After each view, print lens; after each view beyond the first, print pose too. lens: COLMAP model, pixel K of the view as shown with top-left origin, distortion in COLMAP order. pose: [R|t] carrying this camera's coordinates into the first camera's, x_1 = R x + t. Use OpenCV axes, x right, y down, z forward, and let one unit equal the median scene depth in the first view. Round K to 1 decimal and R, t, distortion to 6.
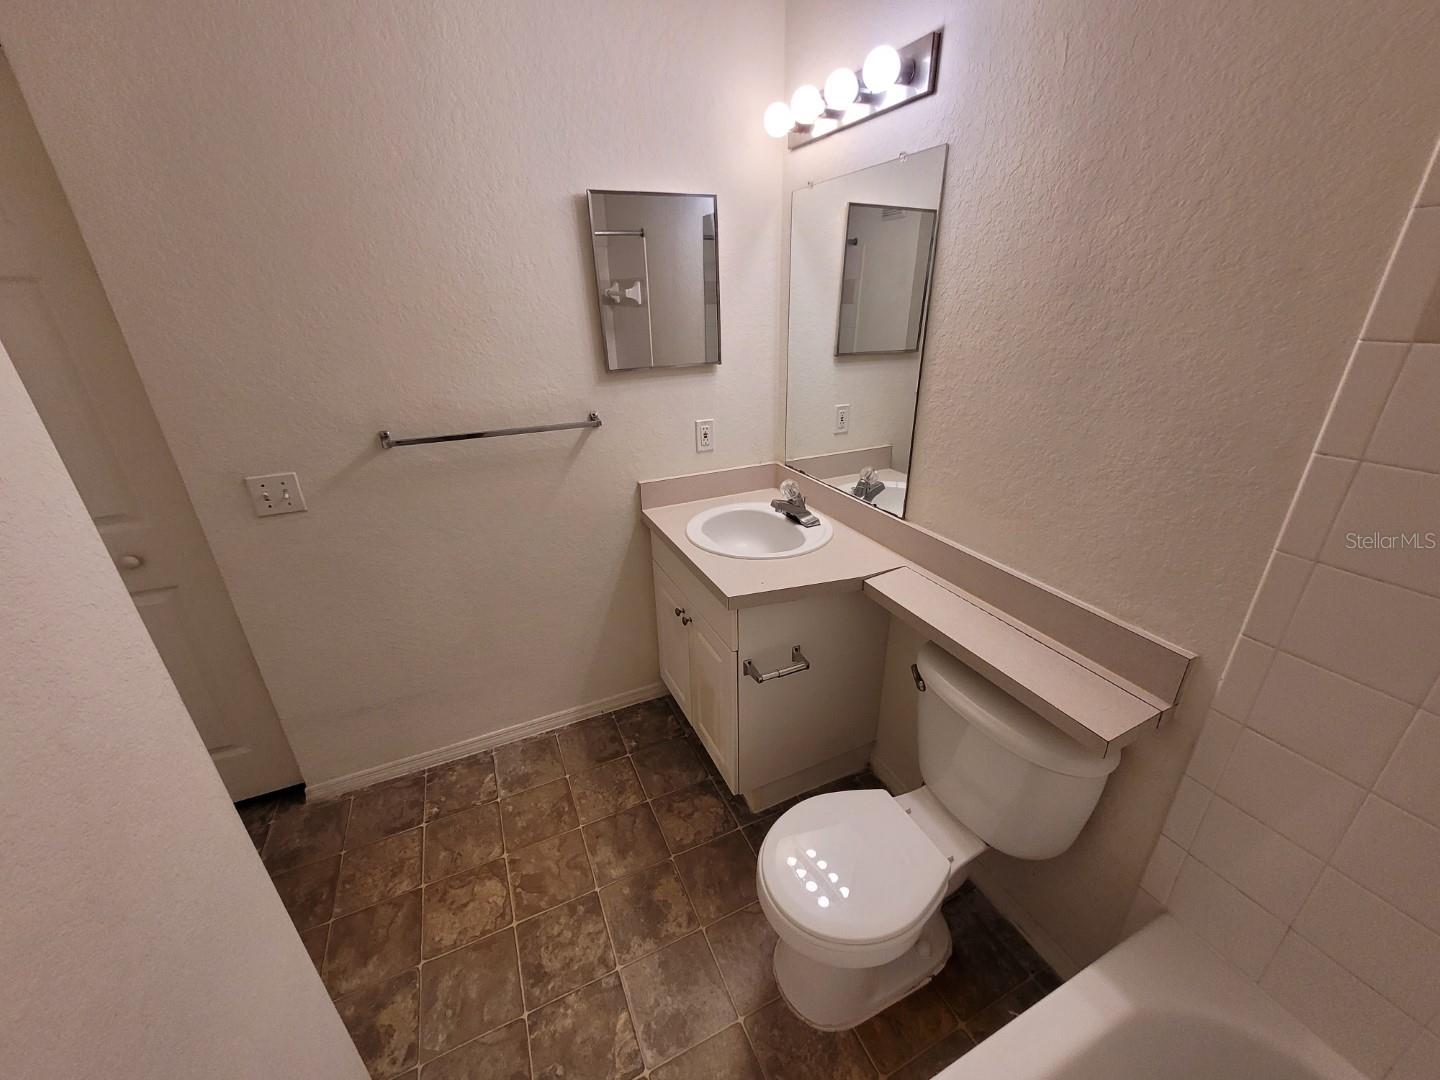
lens RADIAL K [[565.2, 0, 714.3], [0, 565.2, 536.0], [0, 0, 1]] dist [-0.000132, -0.000083]
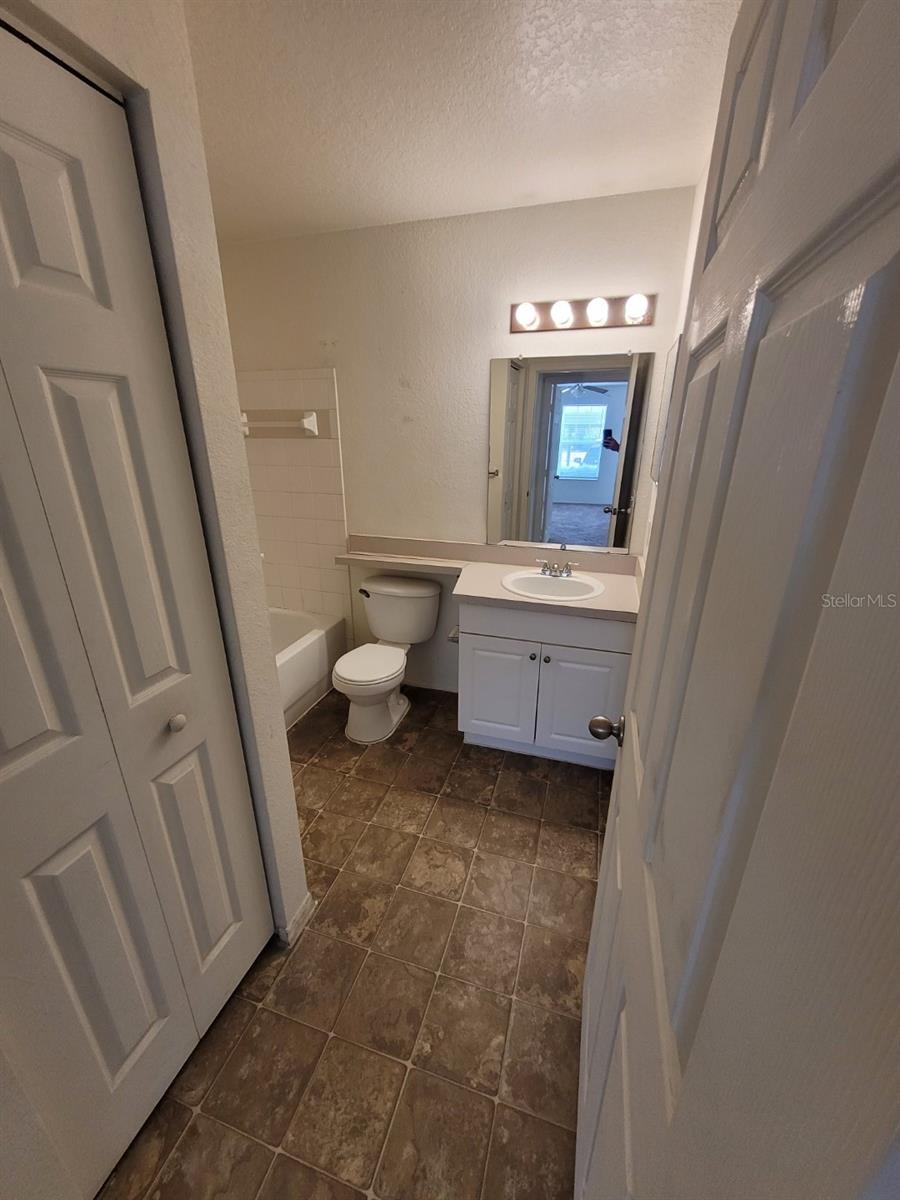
lens RADIAL K [[471.0, 0, 451.7], [0, 471.0, 590.5], [0, 0, 1]] dist [-0.000132, -0.000083]
pose [[0.748674, 0.241402, -0.617424, 0.122706], [-0.280199, 0.959292, 0.035303, -0.024547], [0.600812, 0.146571, 0.785838, 0.051316]]
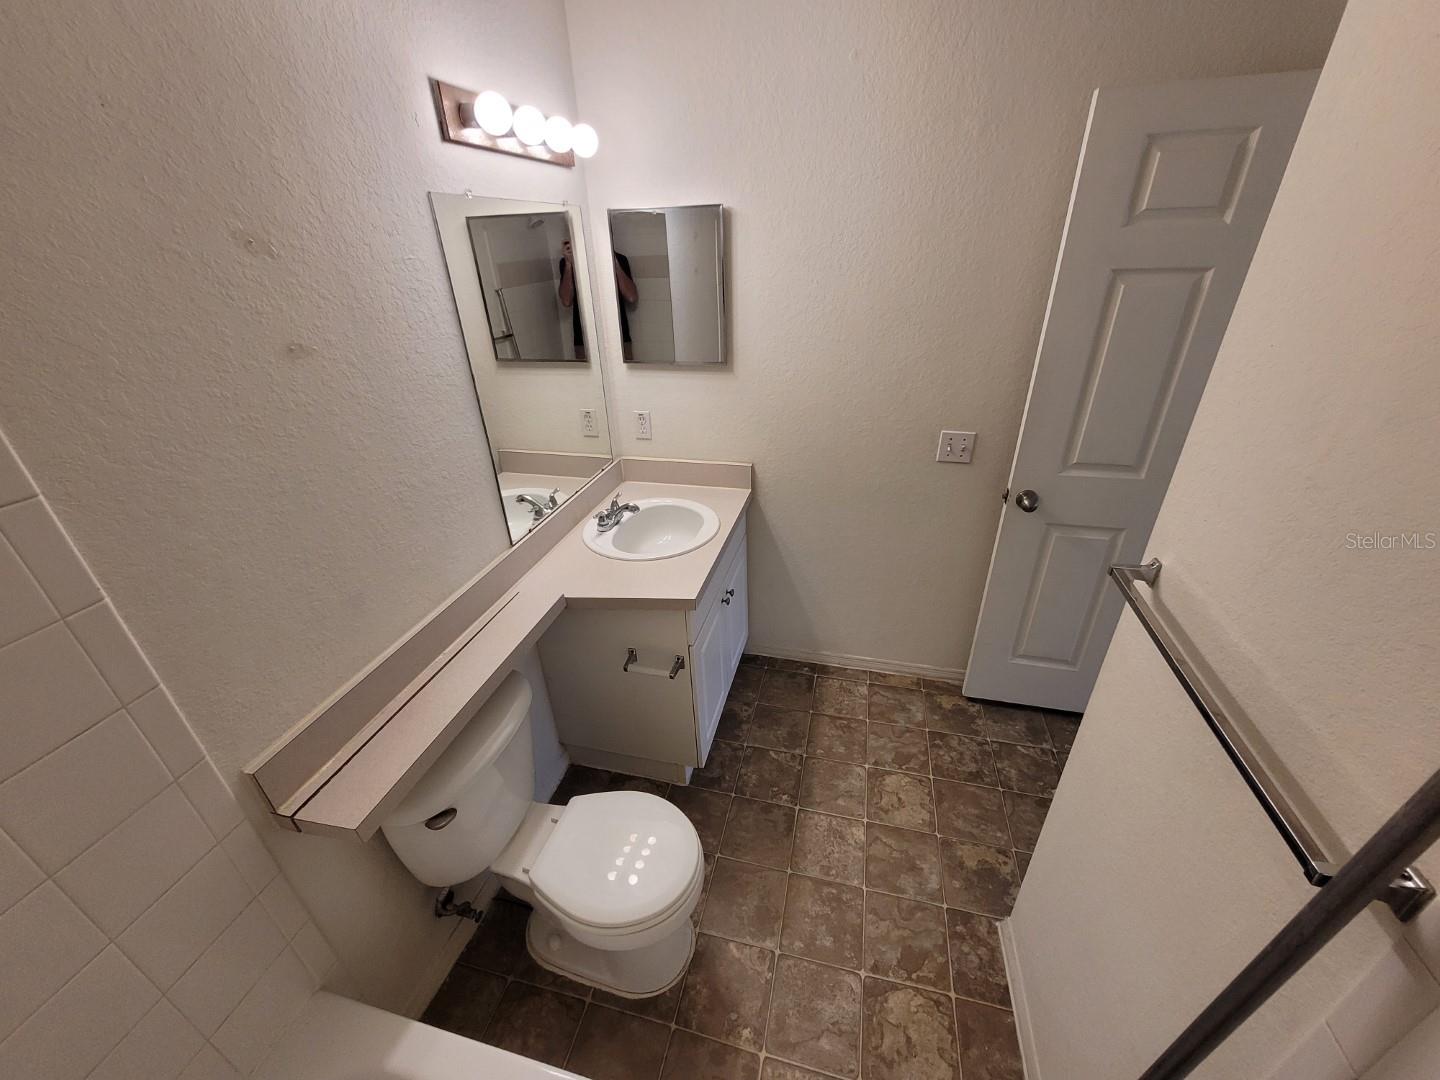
lens RADIAL K [[565.2, 0, 720.2], [0, 565.2, 539.6], [0, 0, 1]] dist [-0.000132, -0.000083]
pose [[0.620154, -0.363528, 0.695167, -1.431088], [0.325576, 0.925498, 0.193532, -0.258944], [-0.713729, 0.106310, 0.692307, 0.386844]]
